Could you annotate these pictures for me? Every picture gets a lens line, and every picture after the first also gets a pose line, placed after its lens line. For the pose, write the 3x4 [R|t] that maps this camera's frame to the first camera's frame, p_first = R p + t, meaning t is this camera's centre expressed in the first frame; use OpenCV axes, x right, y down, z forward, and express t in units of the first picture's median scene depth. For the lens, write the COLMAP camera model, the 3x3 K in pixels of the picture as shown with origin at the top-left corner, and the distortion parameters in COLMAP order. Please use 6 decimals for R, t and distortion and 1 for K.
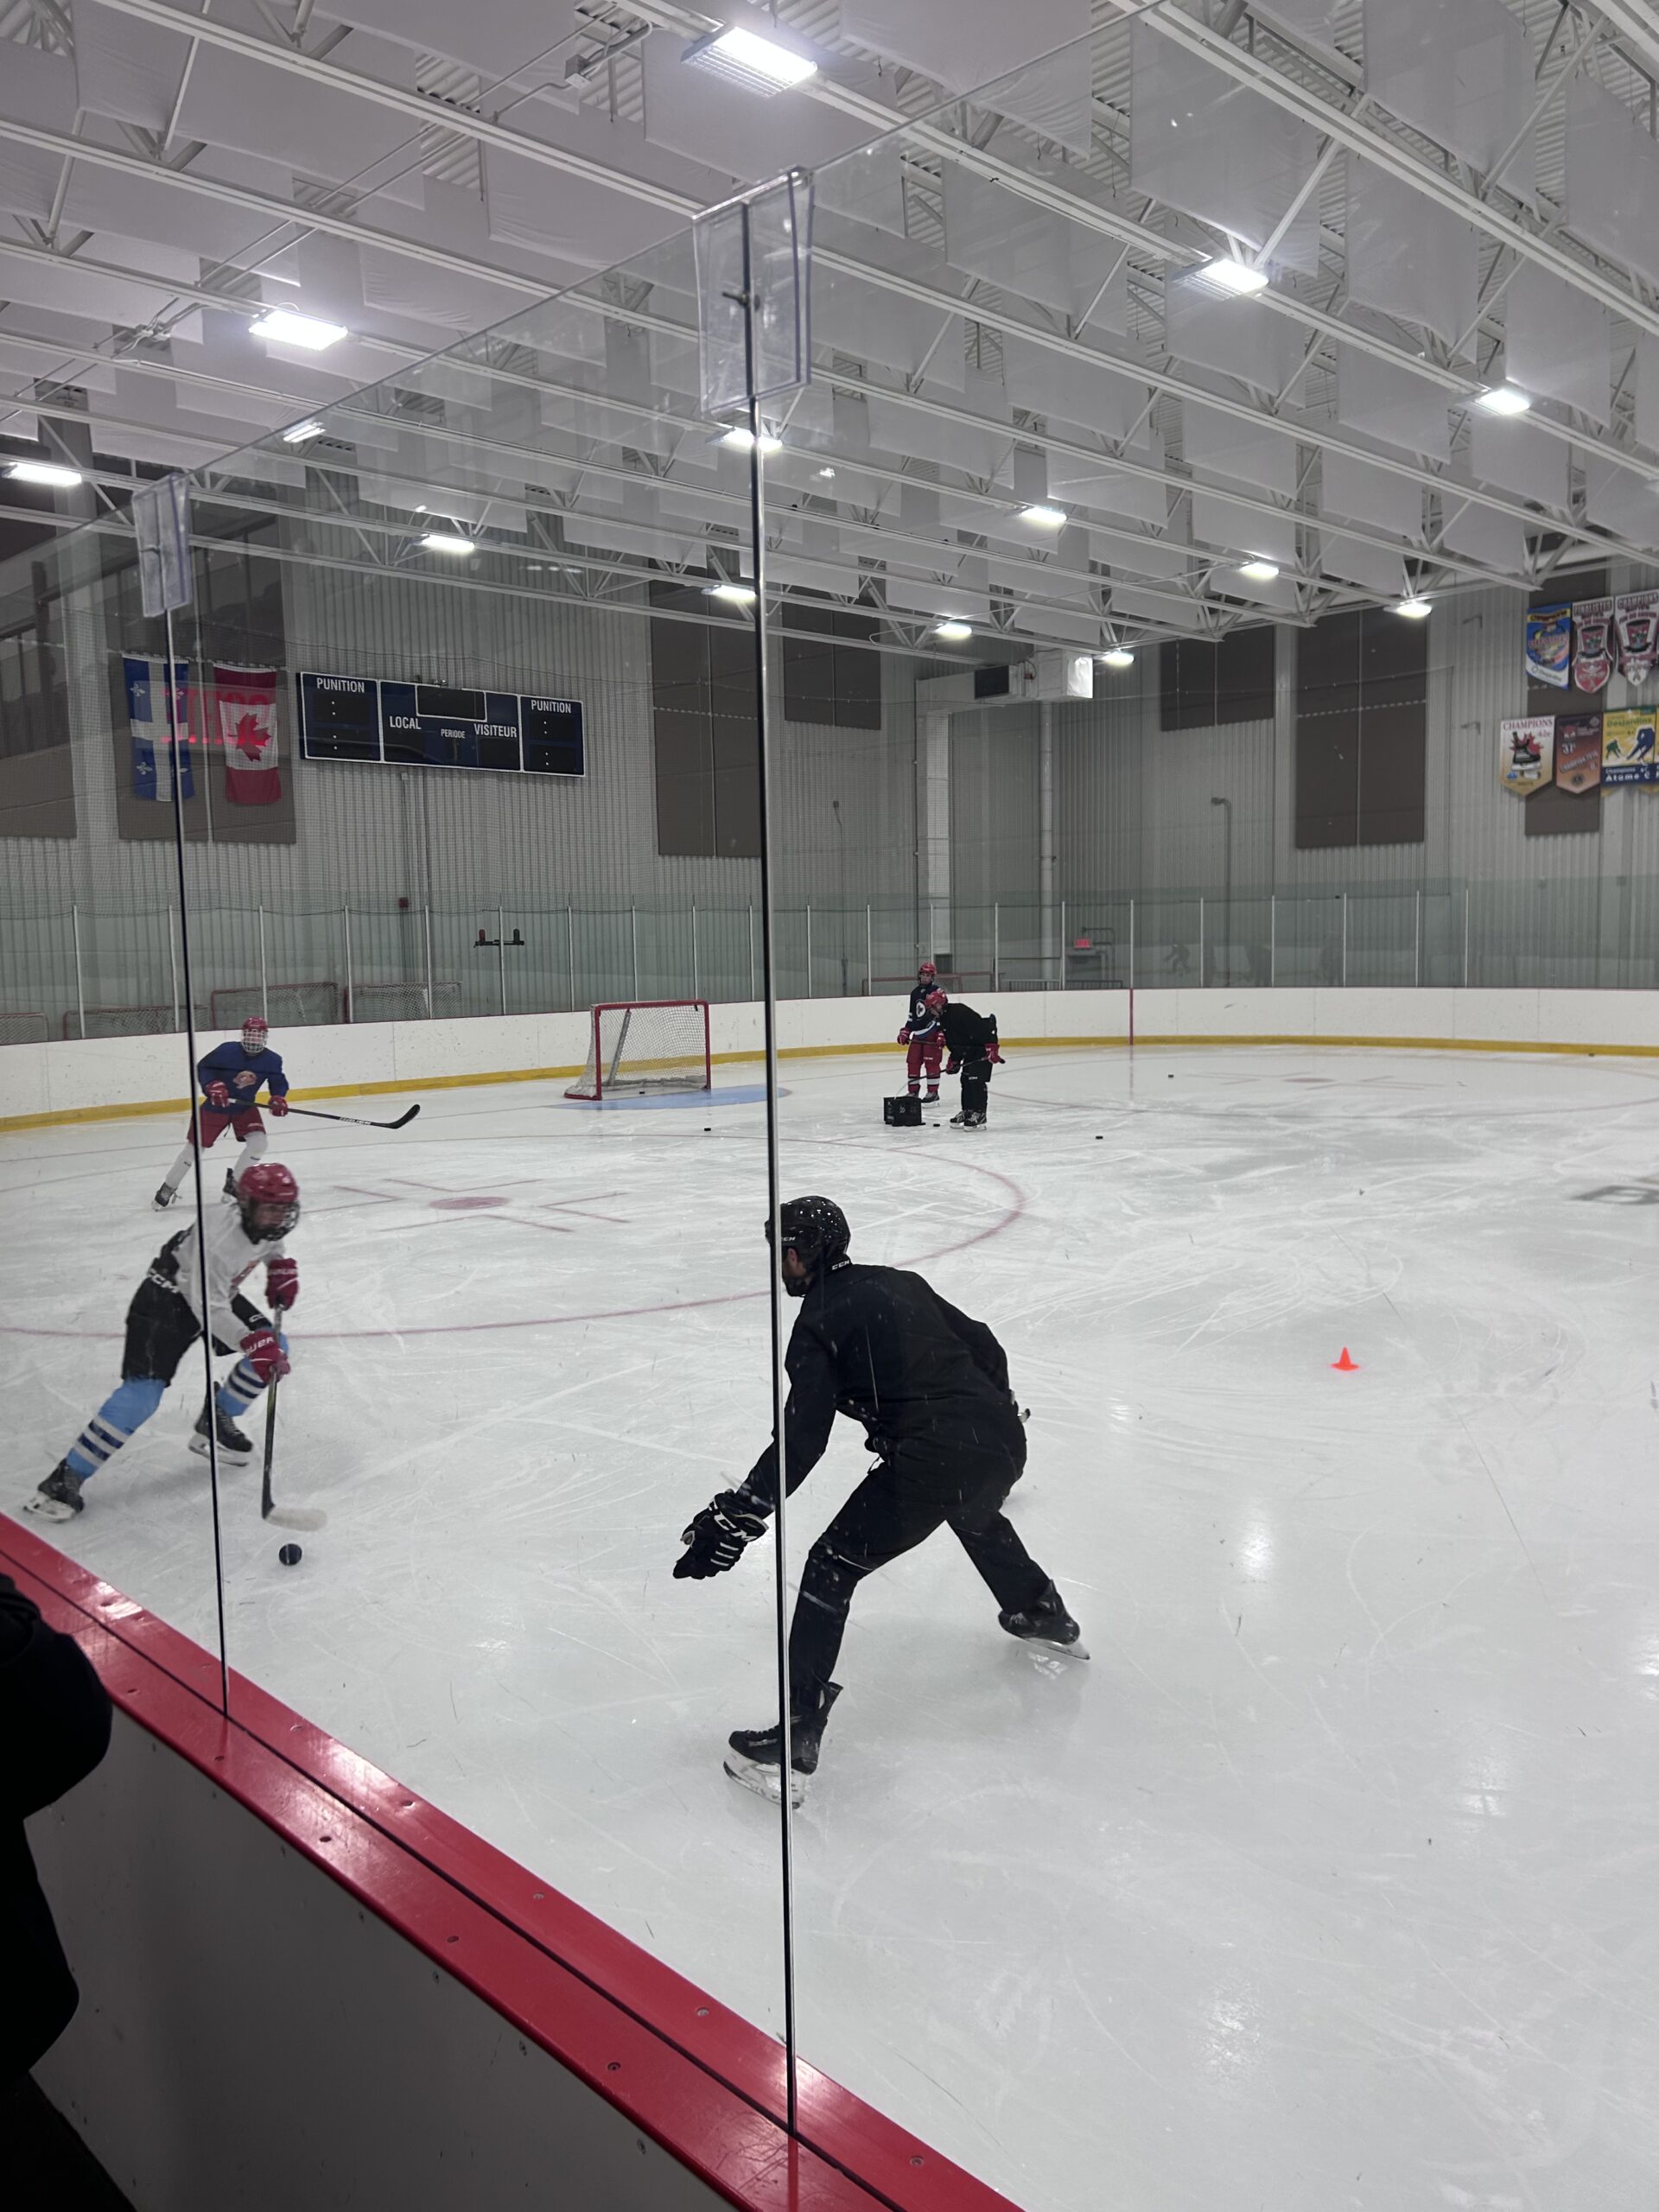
lens RADIAL K [[1700.8, 0, 829.5], [0, 1700.8, 1106.0], [0, 0, 1]] dist [0.001081, -0.003565]
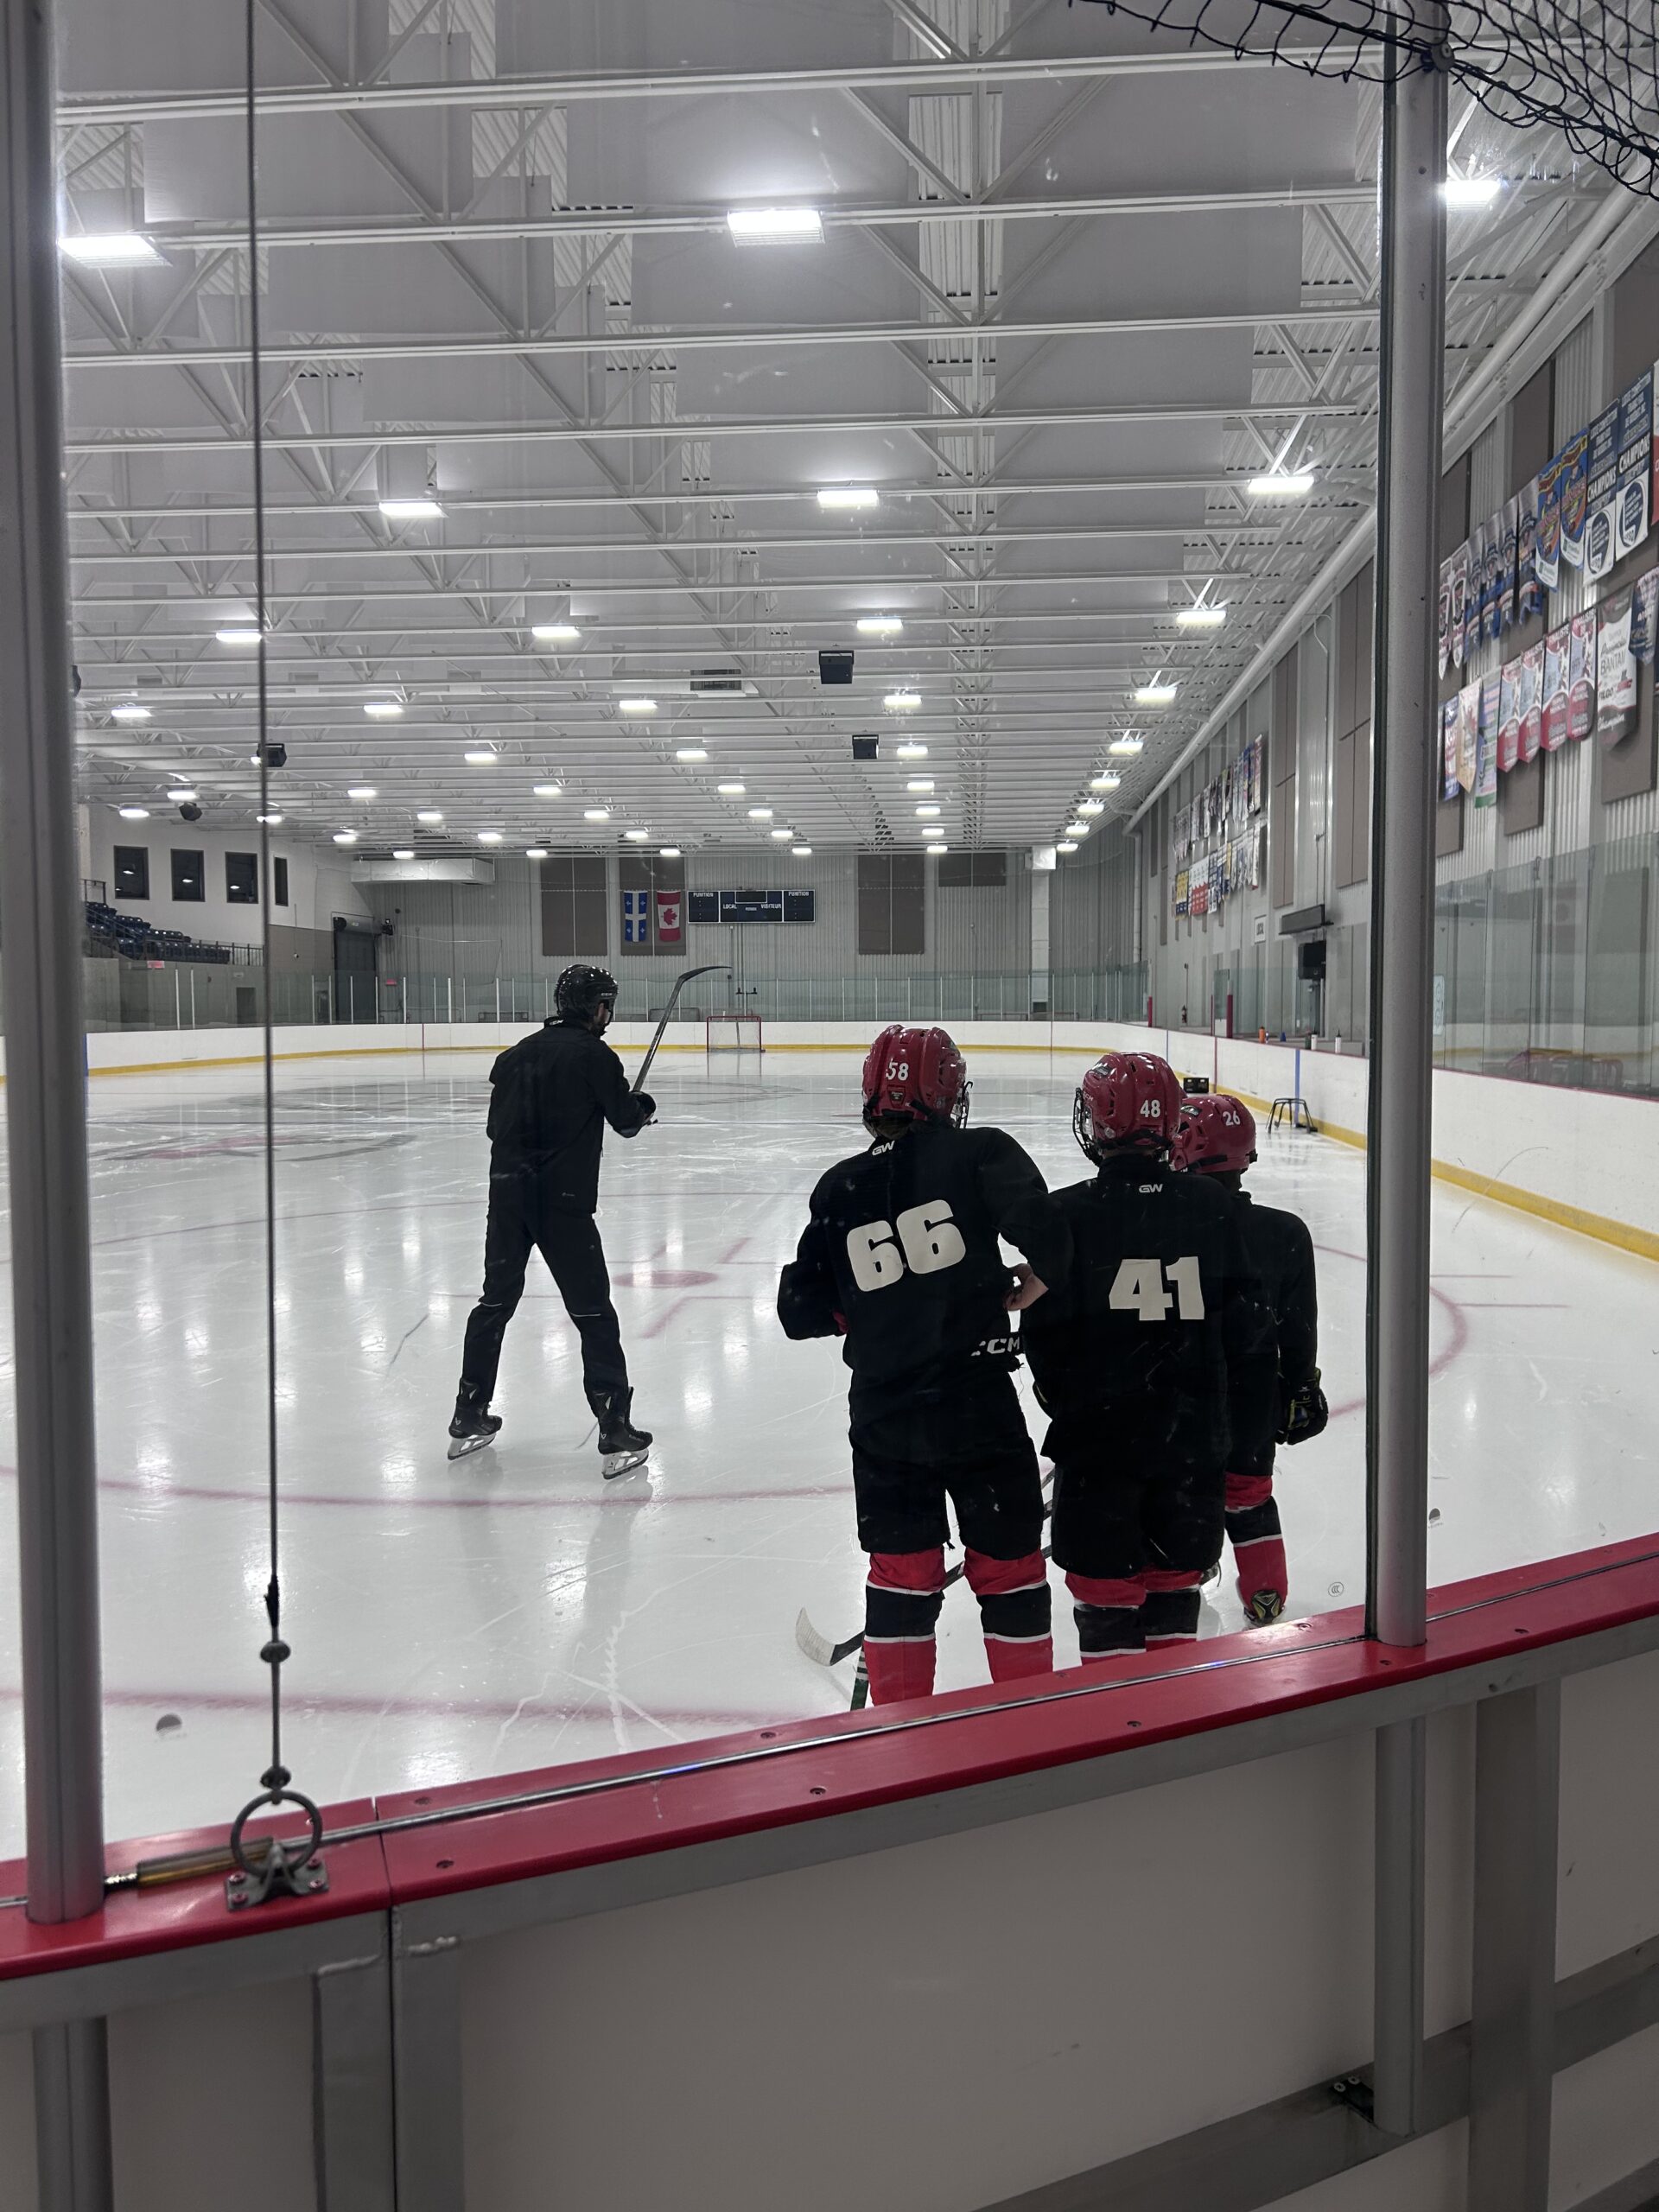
lens RADIAL K [[1700.8, 0, 829.5], [0, 1700.8, 1106.0], [0, 0, 1]] dist [0.001081, -0.003565]
pose [[0.656137, 0.060251, -0.752233, 1.708806], [-0.081100, 0.996665, 0.009089, 0.034420], [0.750272, 0.055043, 0.658834, -0.520930]]
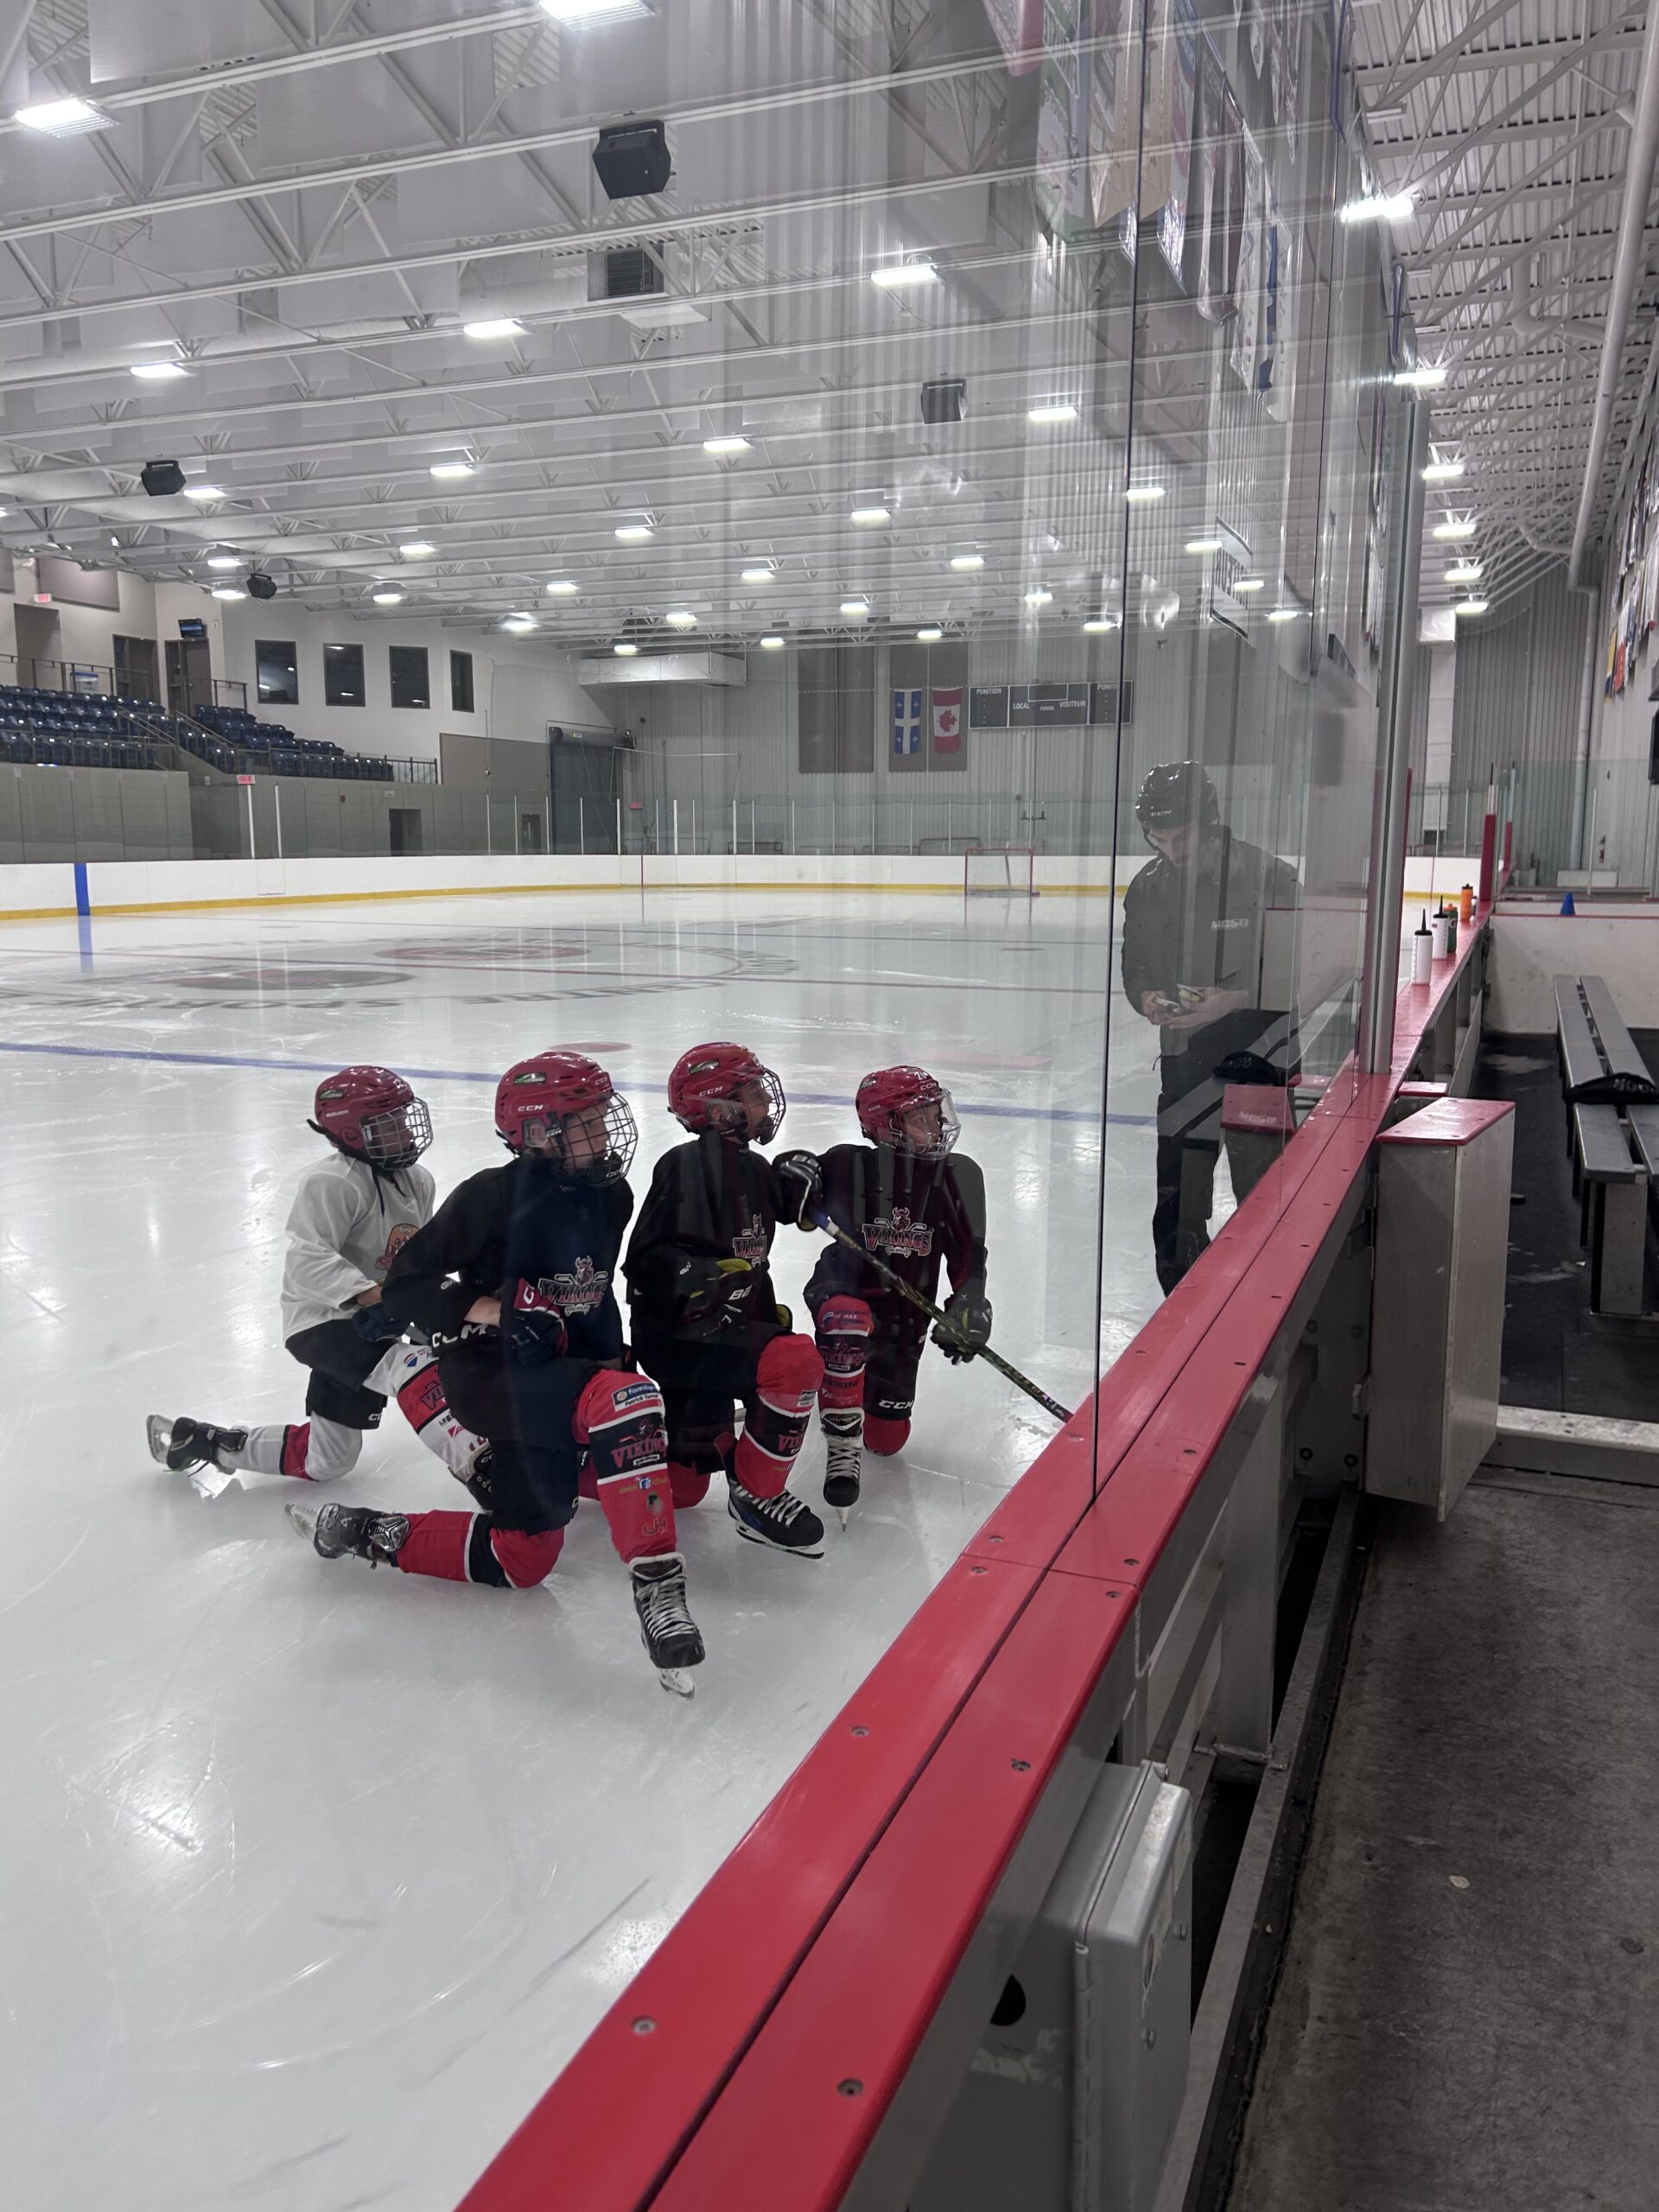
lens RADIAL K [[1656.2, 0, 829.5], [0, 1656.2, 1106.0], [0, 0, 1]] dist [0.057683, -0.007685]
pose [[0.398649, 0.167820, -0.901618, 1.444825], [-0.095752, 0.985358, 0.141070, -0.016799], [0.912091, 0.030094, 0.408882, 0.013415]]
